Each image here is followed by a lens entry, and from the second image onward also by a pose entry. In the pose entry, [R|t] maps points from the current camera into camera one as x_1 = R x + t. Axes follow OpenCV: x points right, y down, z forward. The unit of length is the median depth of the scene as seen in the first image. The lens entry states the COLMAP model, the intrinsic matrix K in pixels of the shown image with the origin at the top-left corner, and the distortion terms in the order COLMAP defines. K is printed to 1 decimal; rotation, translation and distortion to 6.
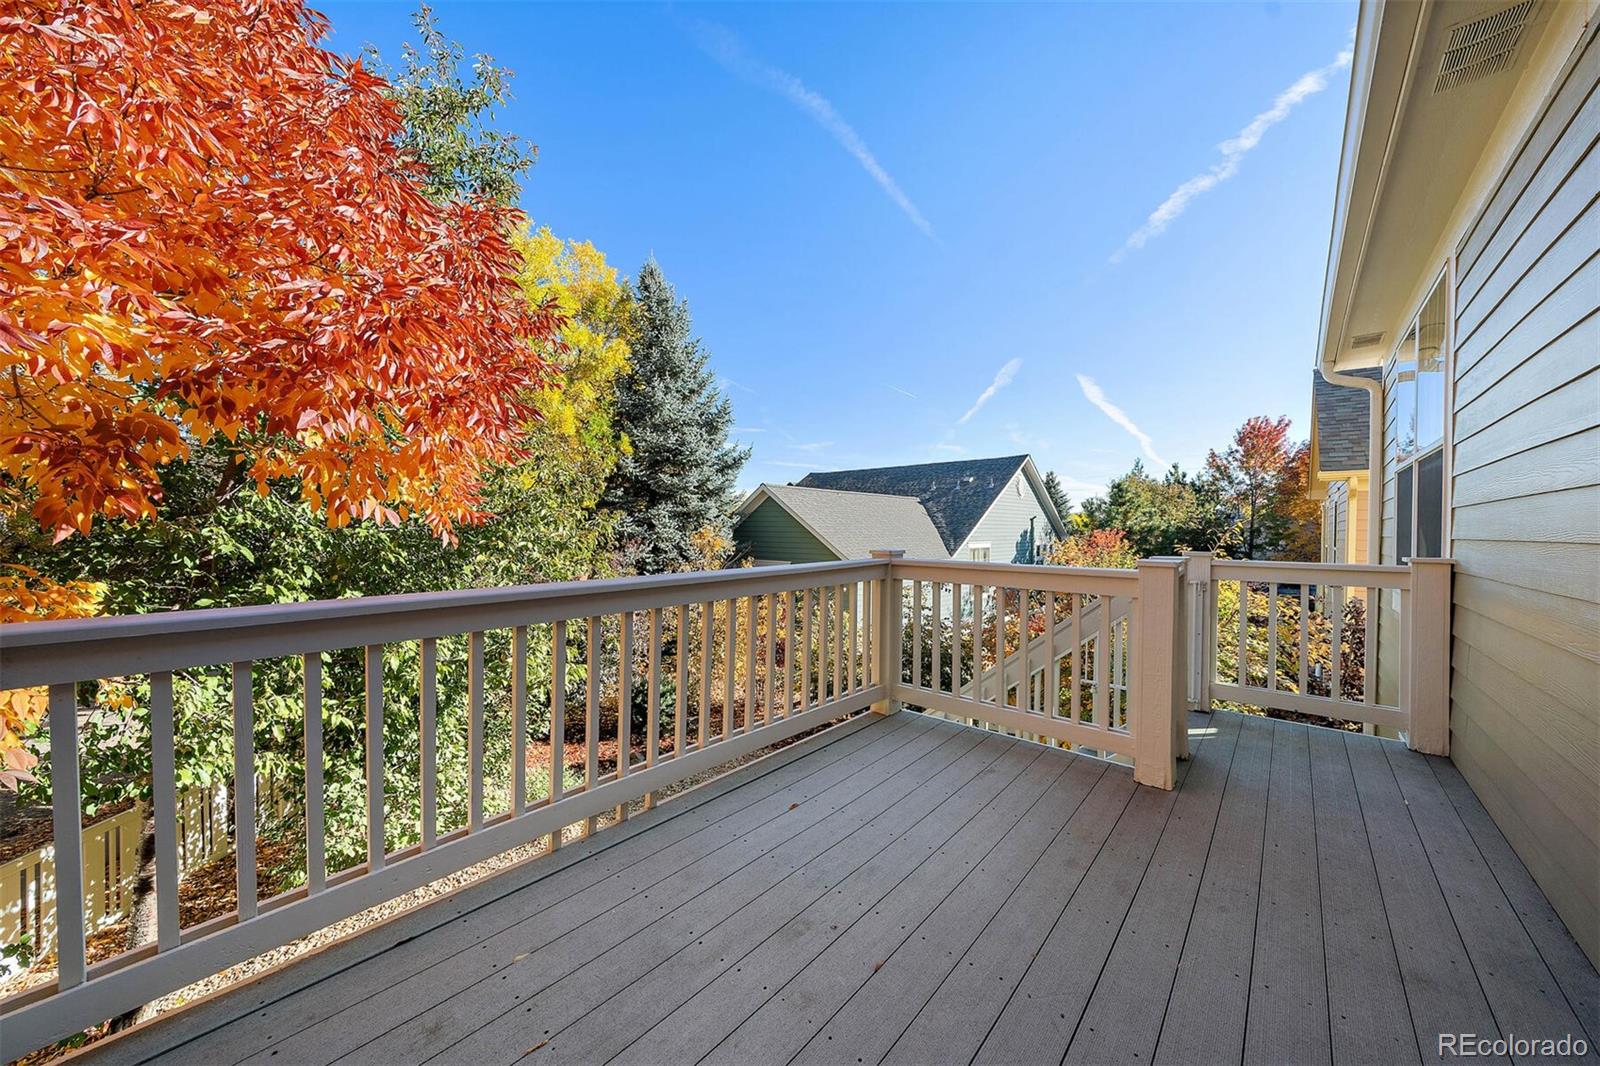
lens RADIAL K [[560.3, 0, 786.5], [0, 560.3, 534.7], [0, 0, 1]] dist [-0.007734, -0.000032]
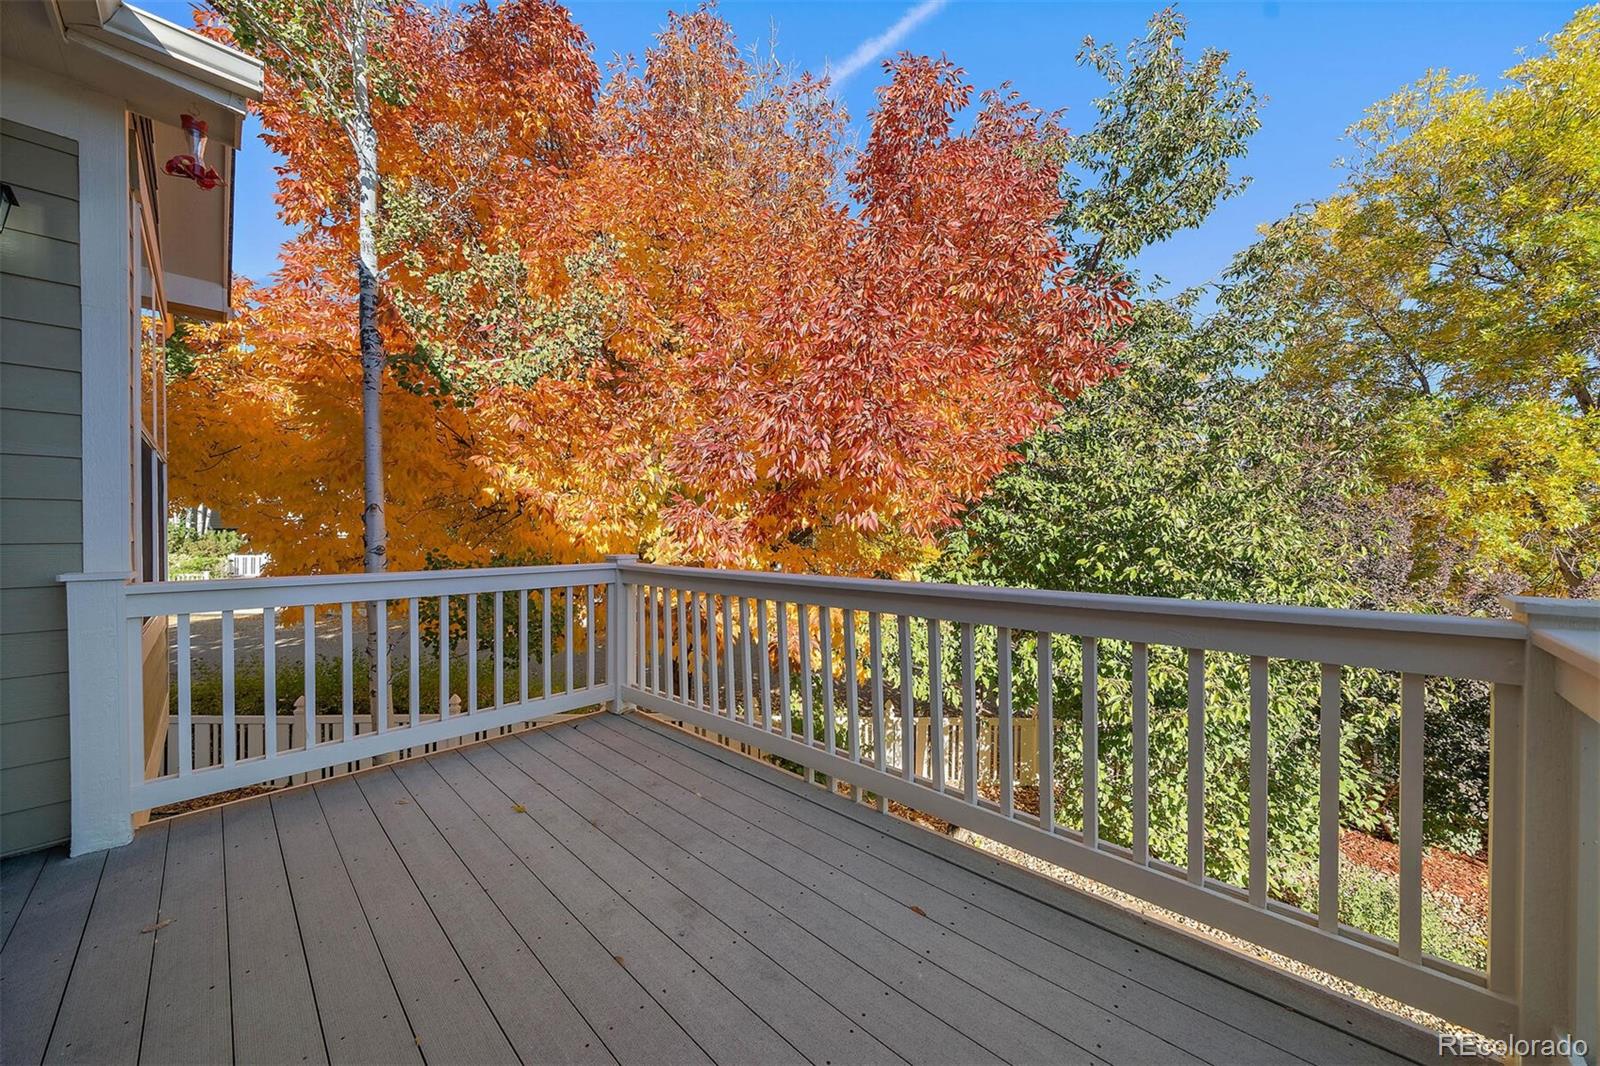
lens RADIAL K [[560.3, 0, 786.5], [0, 560.3, 534.7], [0, 0, 1]] dist [-0.007734, -0.000032]
pose [[-0.031147, 0.004514, -0.999505, 0.732423], [-0.008784, 0.999950, 0.004790, -0.008109], [0.999476, 0.008929, -0.031106, 0.830736]]
